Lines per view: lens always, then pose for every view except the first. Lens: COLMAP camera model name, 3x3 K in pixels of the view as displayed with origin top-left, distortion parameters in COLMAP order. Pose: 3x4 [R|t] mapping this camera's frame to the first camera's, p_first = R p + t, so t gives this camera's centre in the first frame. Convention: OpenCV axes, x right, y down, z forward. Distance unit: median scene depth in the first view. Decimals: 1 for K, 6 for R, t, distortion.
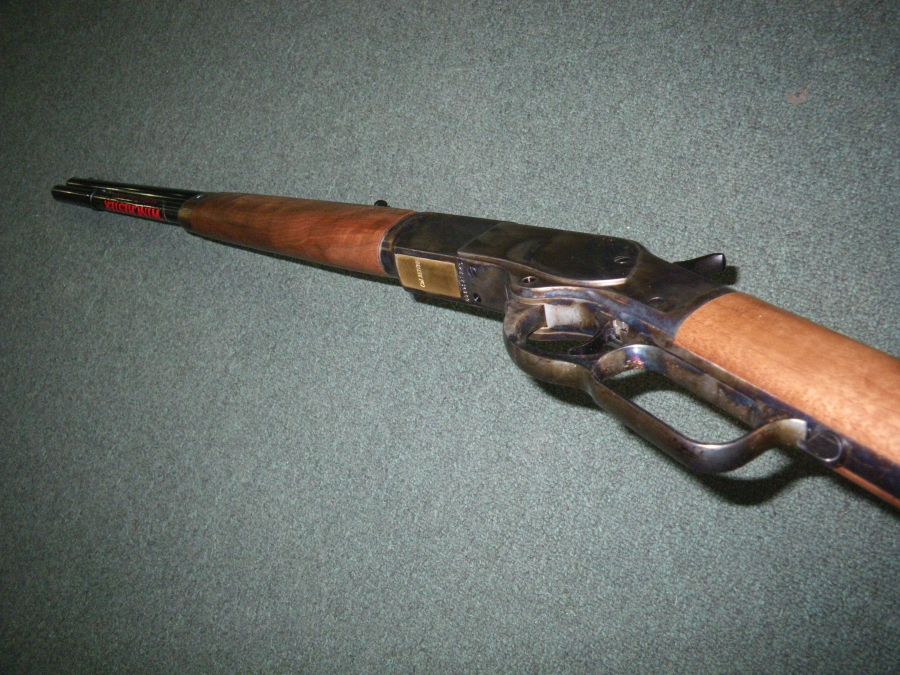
lens RADIAL K [[738.2, 0, 455.9], [0, 738.2, 337.3], [0, 0, 1]] dist [-0.160074, 0.107416]
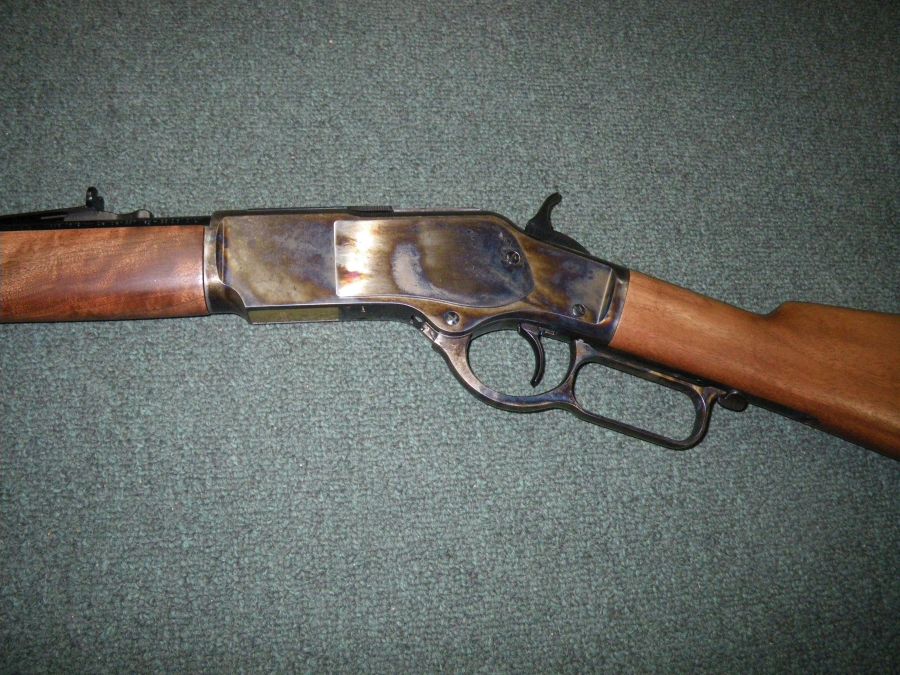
lens RADIAL K [[738.2, 0, 454.4], [0, 738.2, 341.4], [0, 0, 1]] dist [-0.160074, 0.107416]
pose [[0.736727, -0.289614, 0.611029, -0.240062], [0.365988, 0.930619, -0.000185, 0.203865], [-0.568582, 0.223766, 0.791608, 0.327436]]
